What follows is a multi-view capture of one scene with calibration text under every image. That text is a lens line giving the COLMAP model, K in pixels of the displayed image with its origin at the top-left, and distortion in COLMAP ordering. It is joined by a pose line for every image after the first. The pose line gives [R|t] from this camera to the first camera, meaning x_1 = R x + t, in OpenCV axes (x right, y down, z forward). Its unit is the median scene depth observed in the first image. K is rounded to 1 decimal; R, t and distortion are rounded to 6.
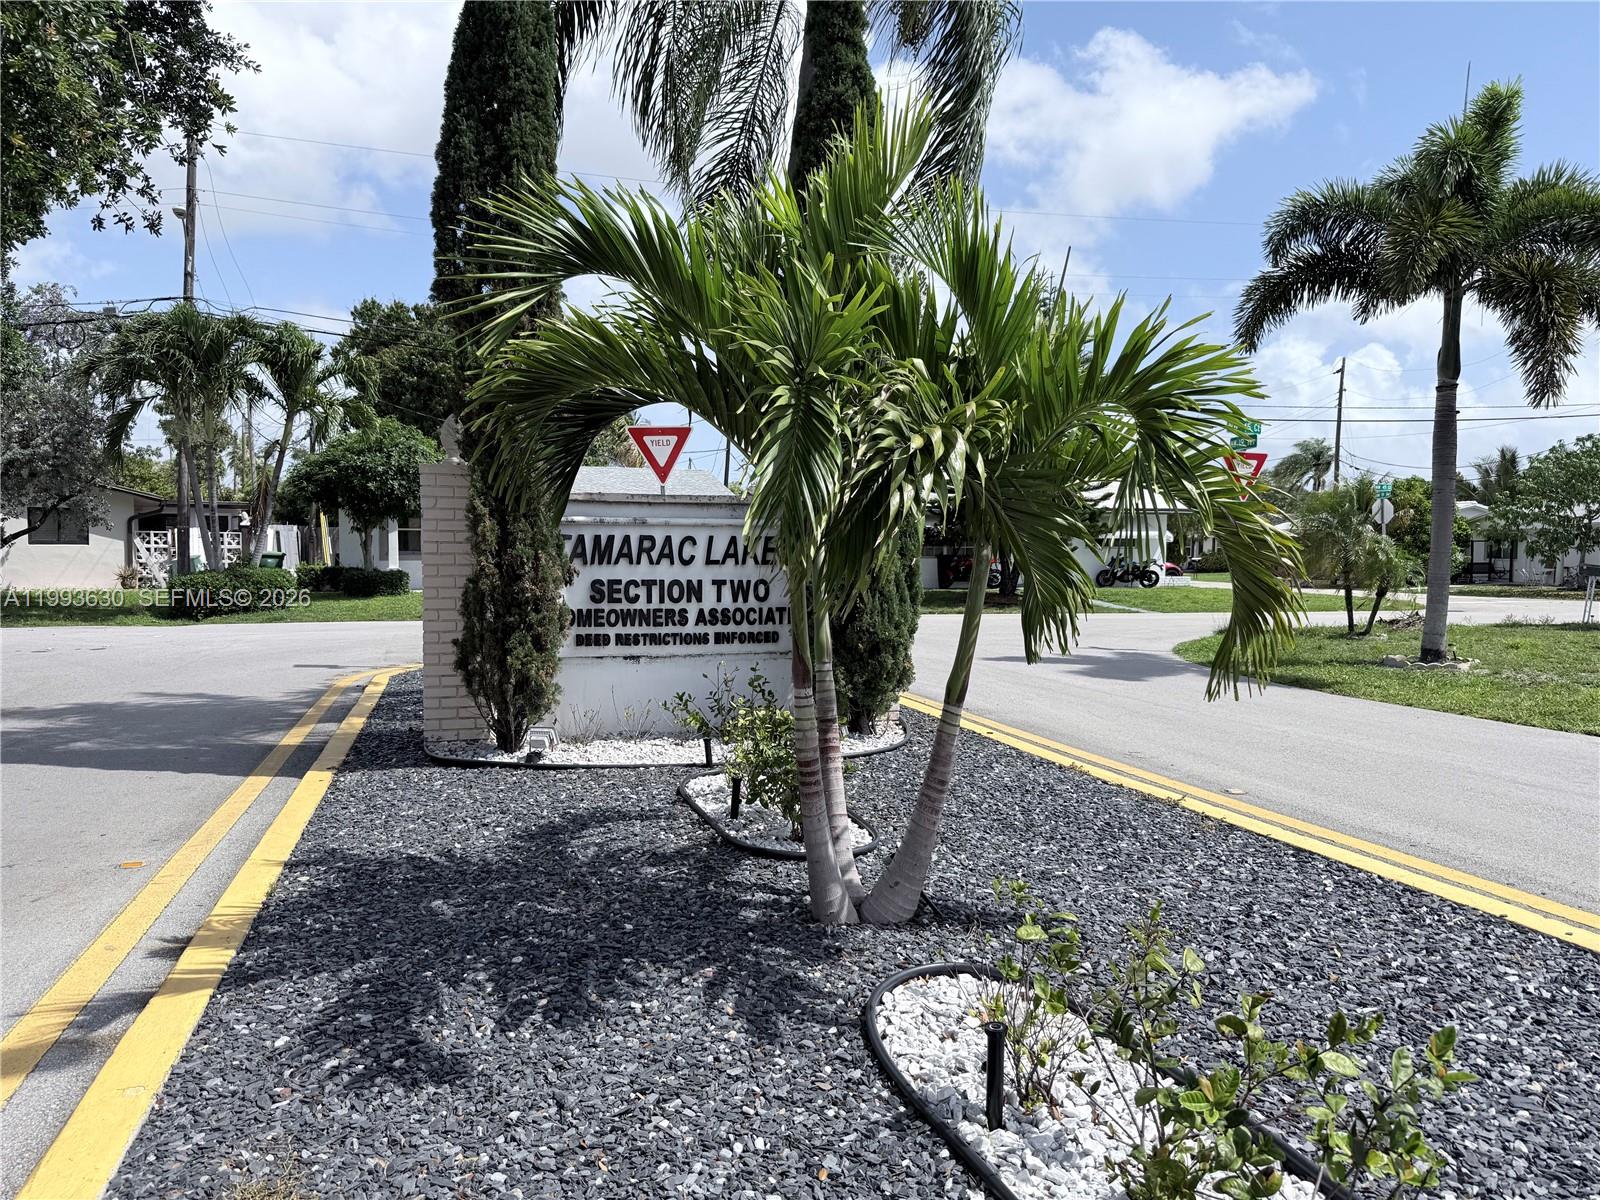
lens RADIAL K [[1123.0, 0, 800.5], [0, 1123.0, 616.2], [0, 0, 1]] dist [0.046013, -0.005131]
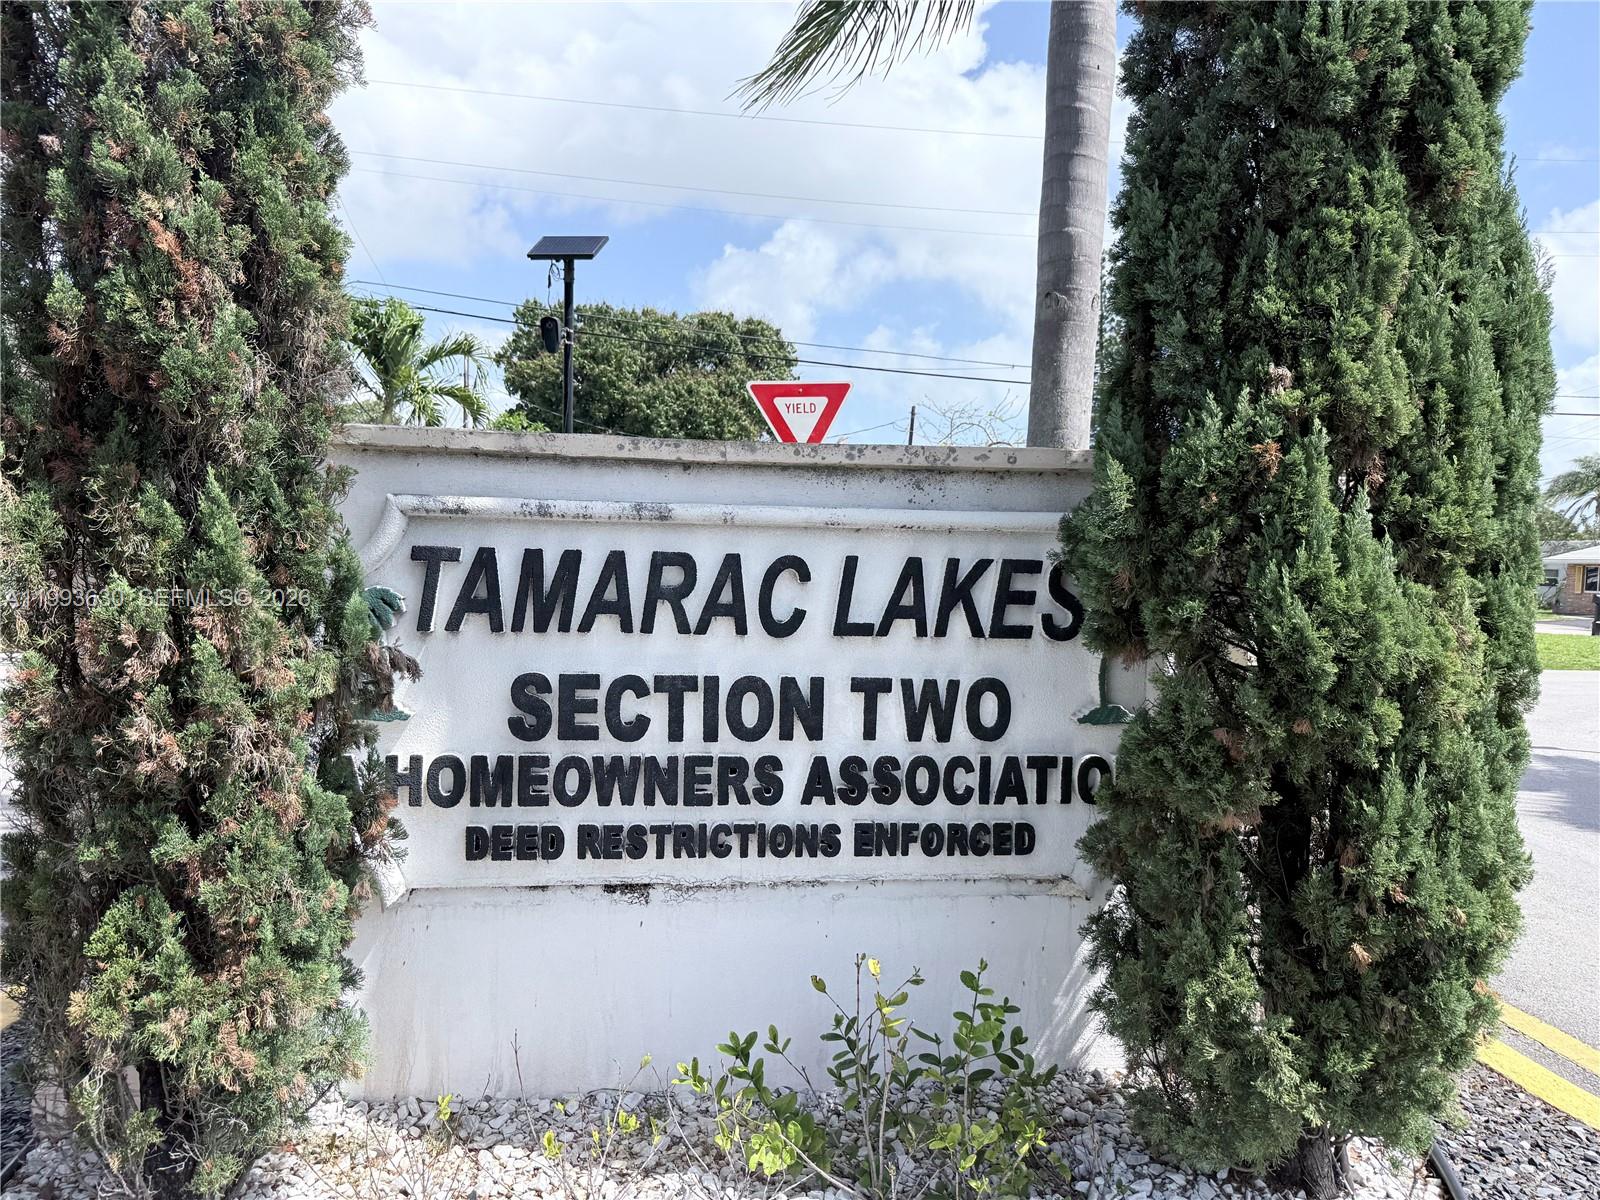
lens RADIAL K [[1123.0, 0, 800.5], [0, 1123.0, 616.2], [0, 0, 1]] dist [0.046013, -0.005131]
pose [[0.987566, 0.020443, -0.155869, -0.039622], [-0.022939, 0.999636, -0.014236, -0.047089], [0.155521, 0.017634, 0.987675, 0.647927]]
